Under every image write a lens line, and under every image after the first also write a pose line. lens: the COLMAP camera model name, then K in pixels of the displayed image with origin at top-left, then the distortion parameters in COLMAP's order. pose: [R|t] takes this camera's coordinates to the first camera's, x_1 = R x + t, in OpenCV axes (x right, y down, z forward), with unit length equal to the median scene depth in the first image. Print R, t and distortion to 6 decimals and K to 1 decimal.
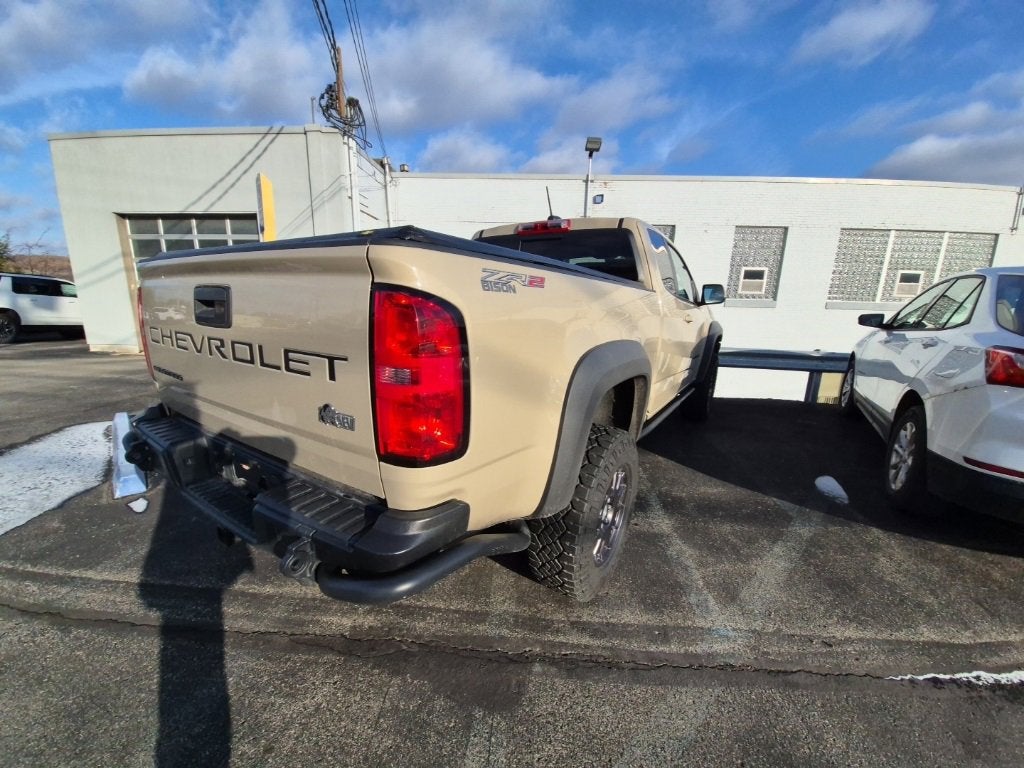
lens RADIAL K [[407.8, 0, 512.0], [0, 407.8, 384.0], [0, 0, 1]] dist [0.001516, -0.011731]
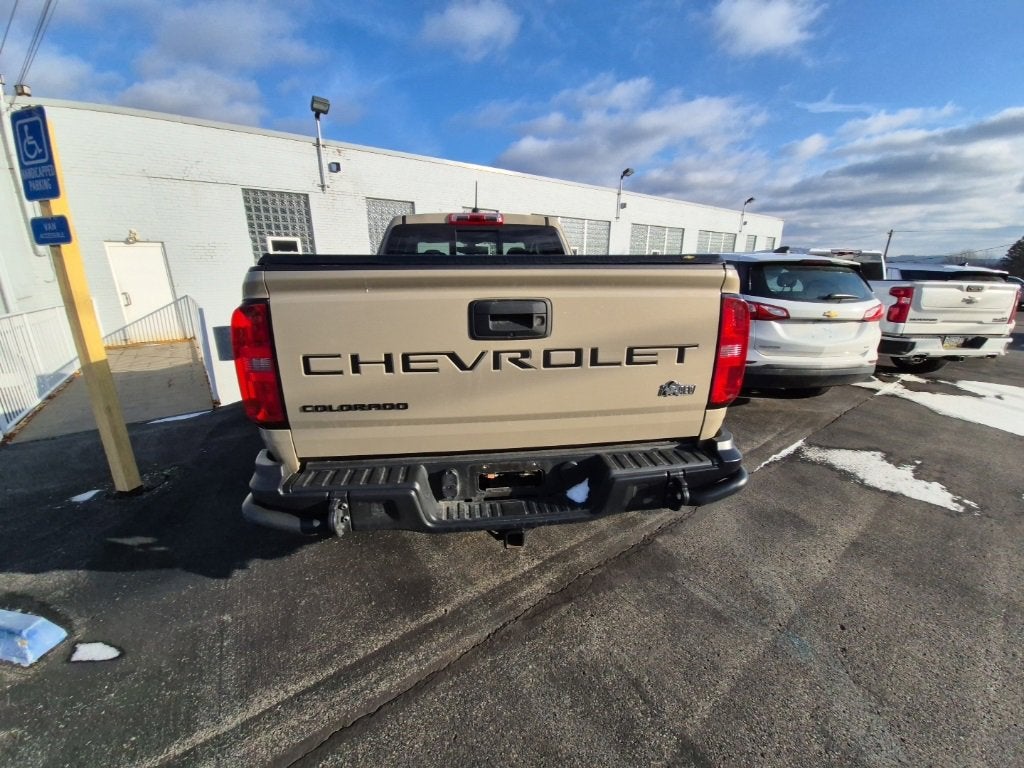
lens RADIAL K [[407.8, 0, 512.0], [0, 407.8, 384.0], [0, 0, 1]] dist [0.001516, -0.011731]
pose [[0.762896, -0.199036, 0.615121, -0.996141], [0.157673, 0.979983, 0.121542, -0.112921], [-0.626999, 0.004264, 0.779008, 0.149026]]
